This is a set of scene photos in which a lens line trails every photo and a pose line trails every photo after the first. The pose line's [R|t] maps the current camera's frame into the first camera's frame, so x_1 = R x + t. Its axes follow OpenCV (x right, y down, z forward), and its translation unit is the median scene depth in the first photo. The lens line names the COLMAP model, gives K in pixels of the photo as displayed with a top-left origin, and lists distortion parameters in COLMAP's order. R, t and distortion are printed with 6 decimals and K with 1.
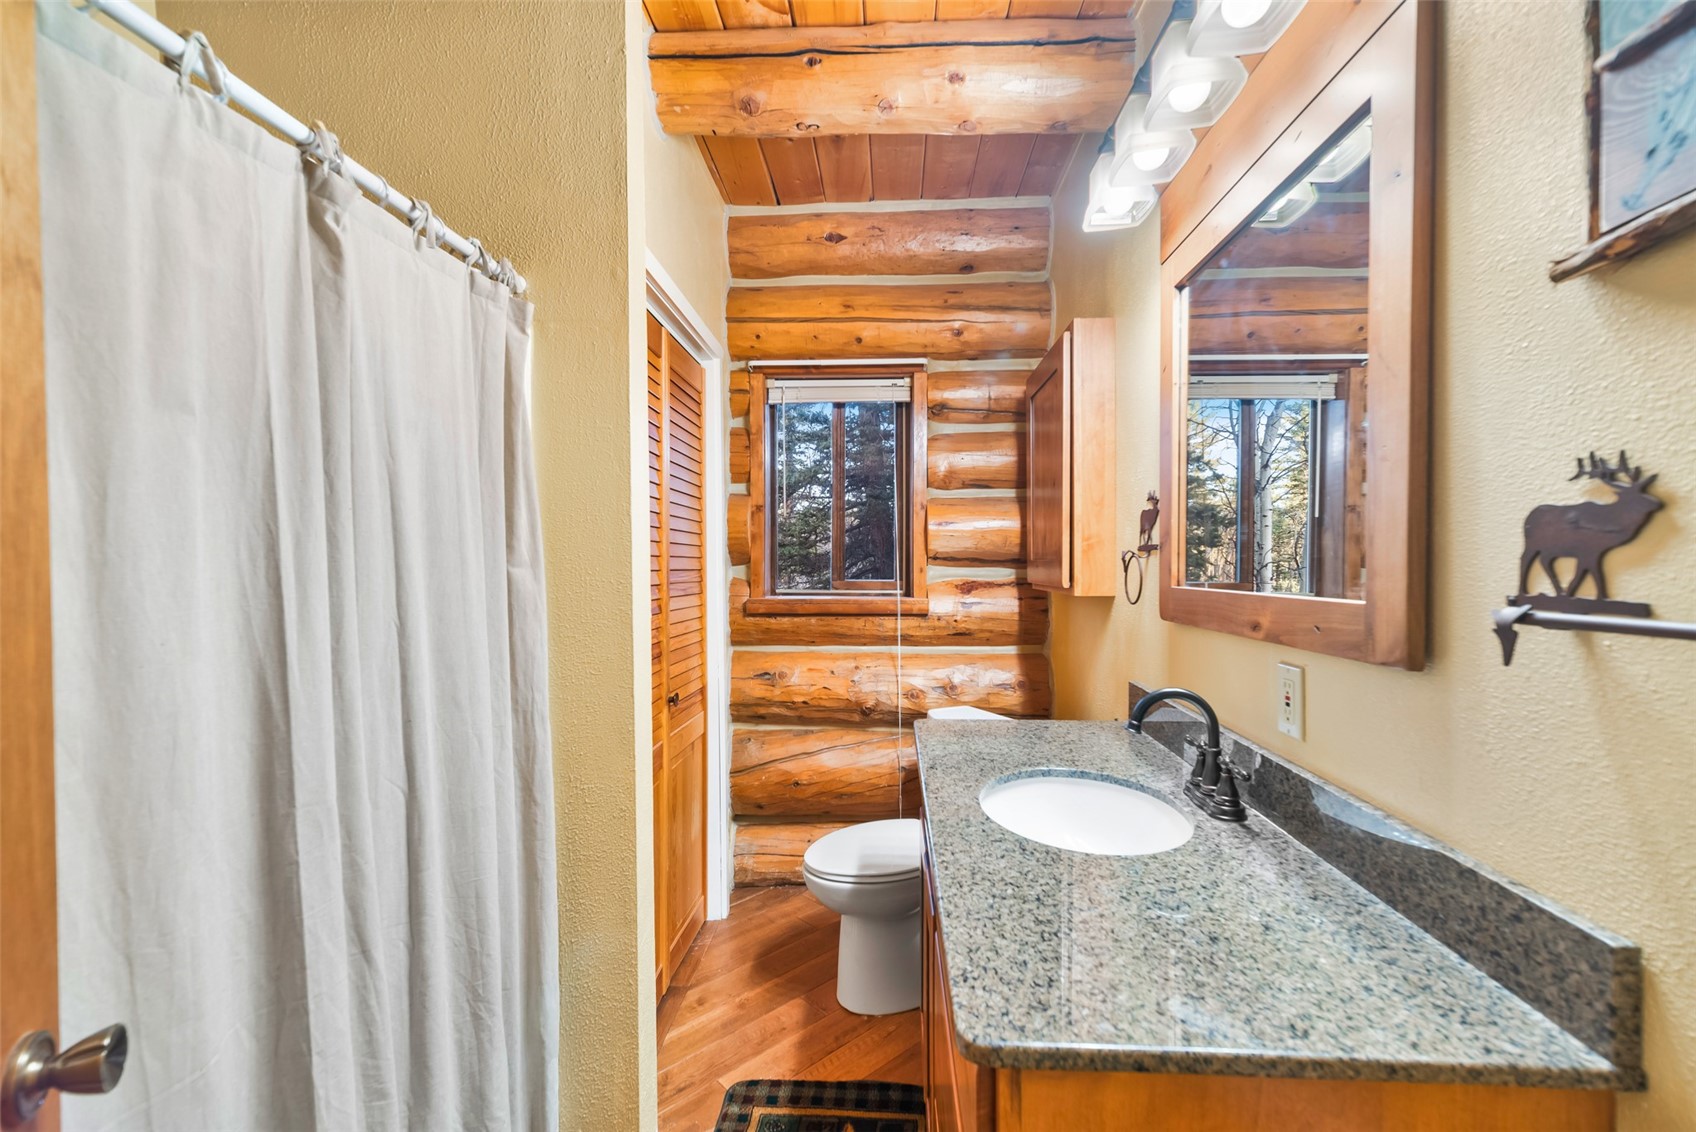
lens RADIAL K [[740.8, 0, 848.5], [0, 740.8, 572.0], [0, 0, 1]] dist [0.009901, -0.001094]
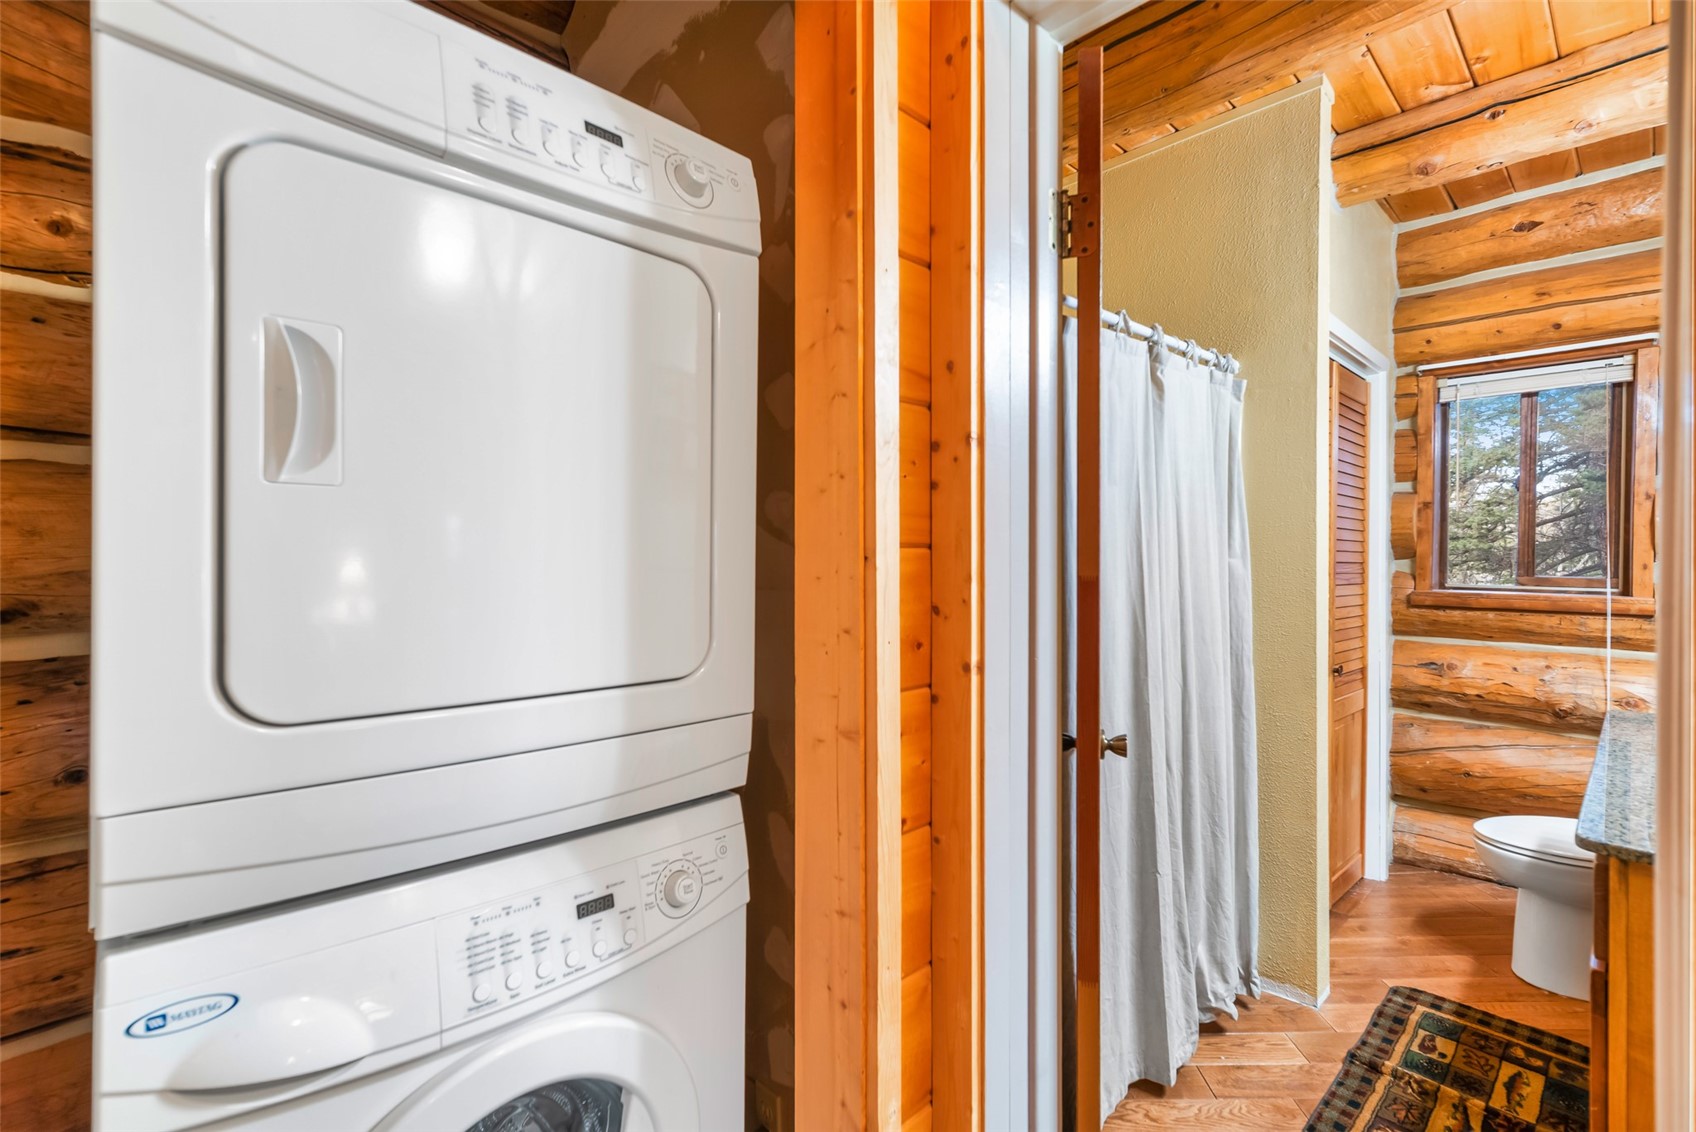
lens RADIAL K [[740.8, 0, 908.5], [0, 740.8, 561.0], [0, 0, 1]] dist [0.009901, -0.001094]
pose [[0.750382, 0.012847, -0.660879, 0.027931], [-0.016491, 0.999864, 0.000713, 0.004863], [0.660798, 0.010364, 0.750492, -0.294498]]
